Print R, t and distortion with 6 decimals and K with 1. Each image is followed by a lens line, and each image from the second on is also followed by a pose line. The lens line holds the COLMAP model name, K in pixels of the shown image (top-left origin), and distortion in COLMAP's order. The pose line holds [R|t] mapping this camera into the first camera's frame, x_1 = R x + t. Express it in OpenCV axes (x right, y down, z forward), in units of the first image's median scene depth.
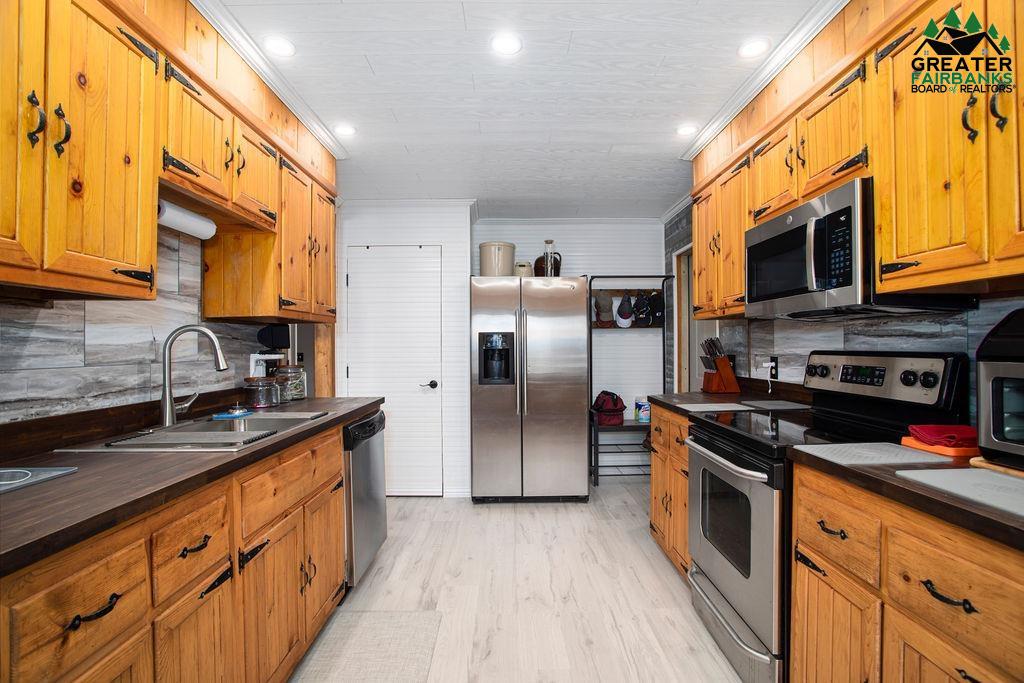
lens RADIAL K [[500.7, 0, 516.8], [0, 500.7, 344.4], [0, 0, 1]] dist [-0.070836, 0.031531]
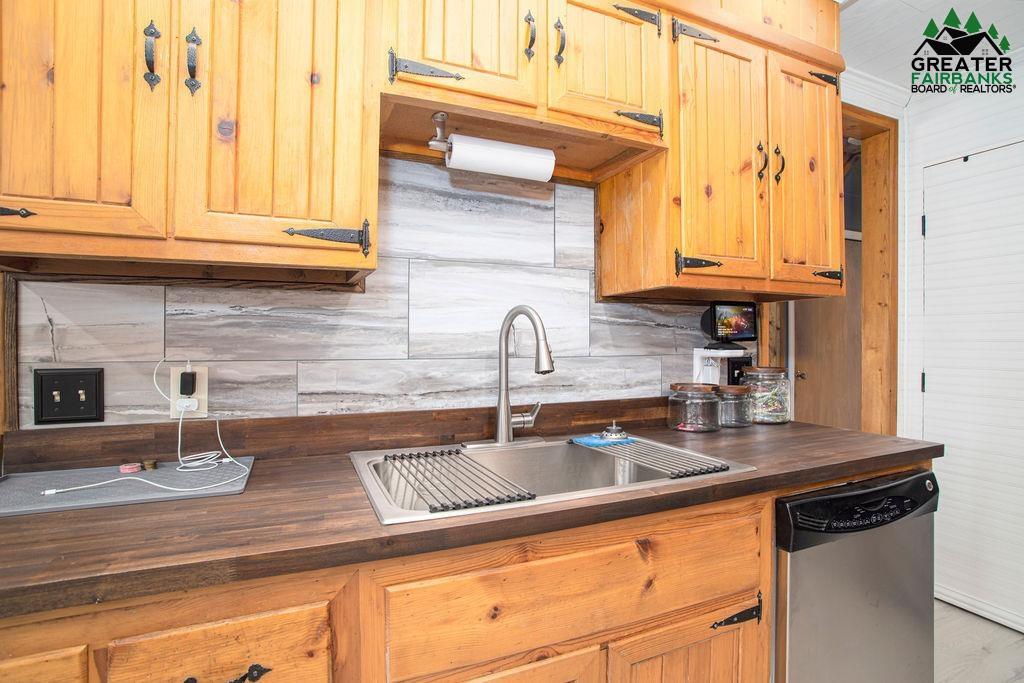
lens RADIAL K [[508.1, 0, 515.9], [0, 508.1, 342.5], [0, 0, 1]] dist [-0.075244, 0.029246]
pose [[0.395168, 0.011218, -0.918540, 0.001845], [-0.001062, 0.999930, 0.011755, 0.004460], [0.918608, -0.003669, 0.395153, 0.595110]]
